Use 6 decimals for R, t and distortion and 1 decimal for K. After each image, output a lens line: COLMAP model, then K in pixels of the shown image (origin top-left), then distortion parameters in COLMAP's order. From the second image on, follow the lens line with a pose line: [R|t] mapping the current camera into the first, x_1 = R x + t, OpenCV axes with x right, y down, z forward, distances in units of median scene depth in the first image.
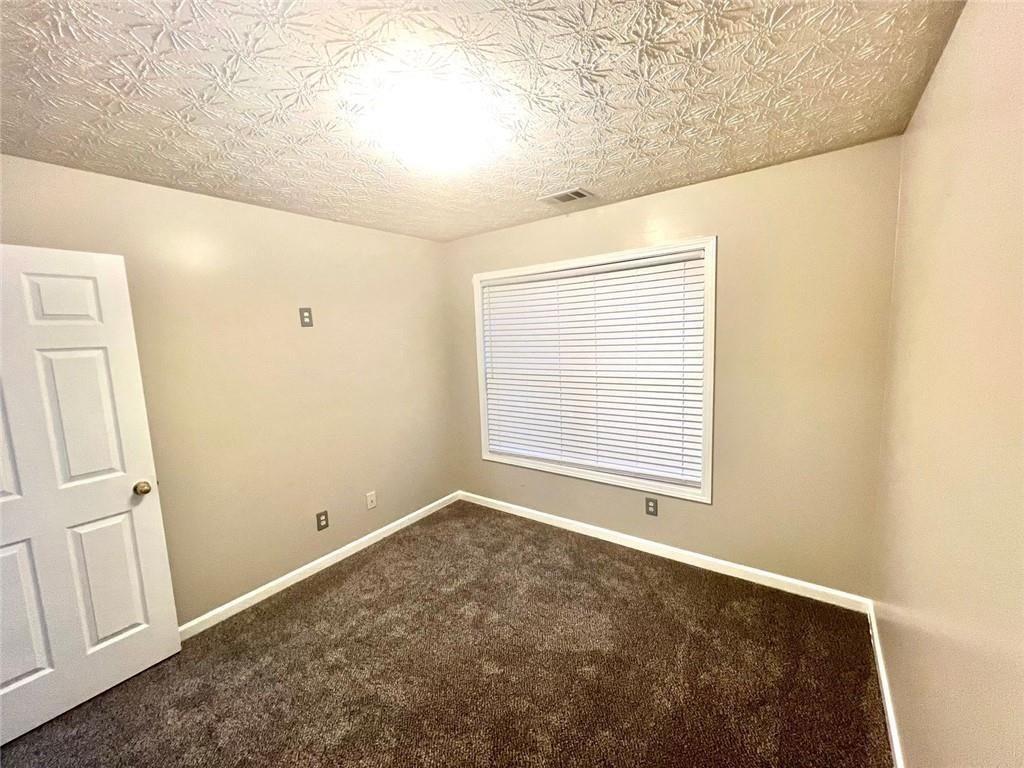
lens RADIAL K [[409.6, 0, 514.0], [0, 409.6, 384.1], [0, 0, 1]] dist [0.002937, 0.000029]
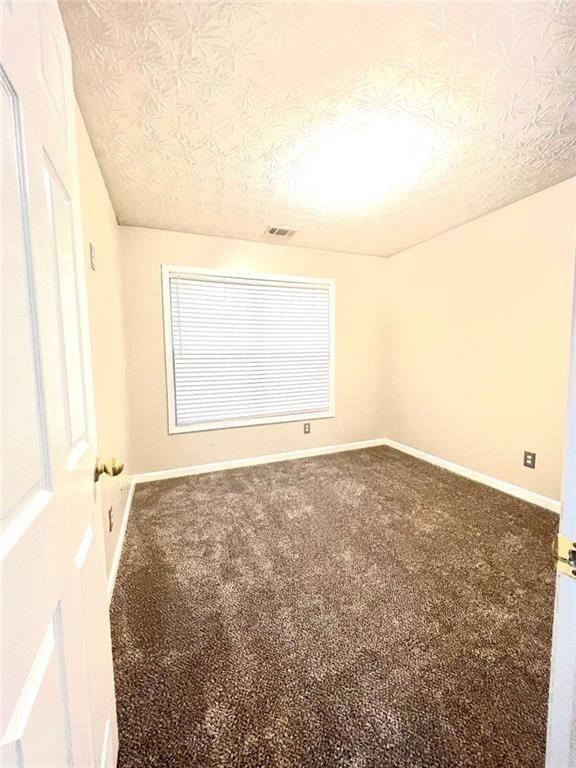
lens RADIAL K [[307.2, 0, 284.6], [0, 307.2, 384.0], [0, 0, 1]] dist [0.002937, 0.000029]
pose [[0.527438, -0.049769, 0.848135, -0.825587], [0.101483, 0.994826, -0.004733, 0.116450], [-0.843511, 0.088568, 0.529760, 0.399467]]
